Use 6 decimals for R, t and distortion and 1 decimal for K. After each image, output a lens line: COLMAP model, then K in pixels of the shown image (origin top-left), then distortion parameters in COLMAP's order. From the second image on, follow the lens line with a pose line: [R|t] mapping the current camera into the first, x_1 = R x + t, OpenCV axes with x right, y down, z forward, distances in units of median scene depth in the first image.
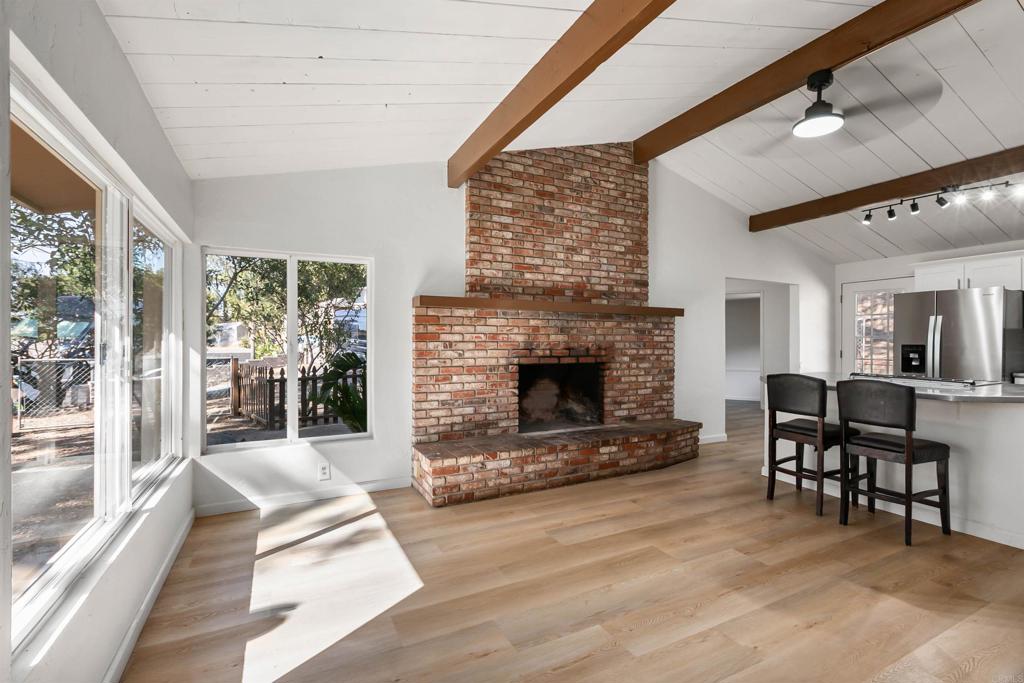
lens RADIAL K [[459.8, 0, 513.0], [0, 459.8, 345.2], [0, 0, 1]] dist [0.002205, 0.000001]
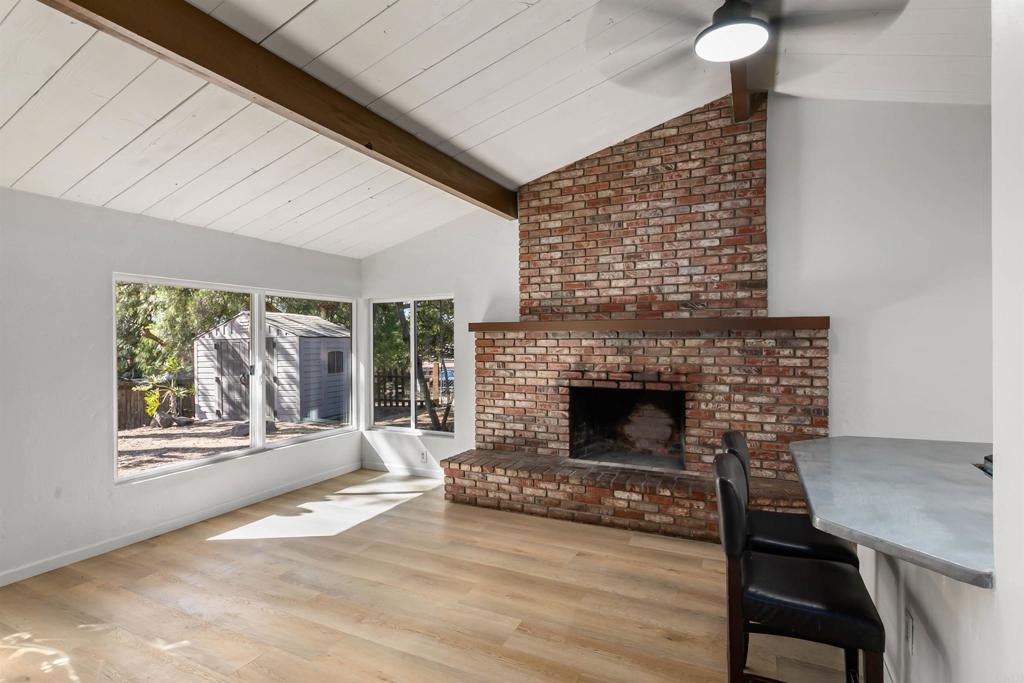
lens RADIAL K [[506.1, 0, 512.0], [0, 506.1, 341.5], [0, 0, 1]] dist [0.001525, 0.000771]
pose [[0.603832, 0.001285, -0.797110, 0.773355], [0.001030, 0.999997, 0.002392, -0.054365], [0.797111, -0.002266, 0.603829, 0.258306]]
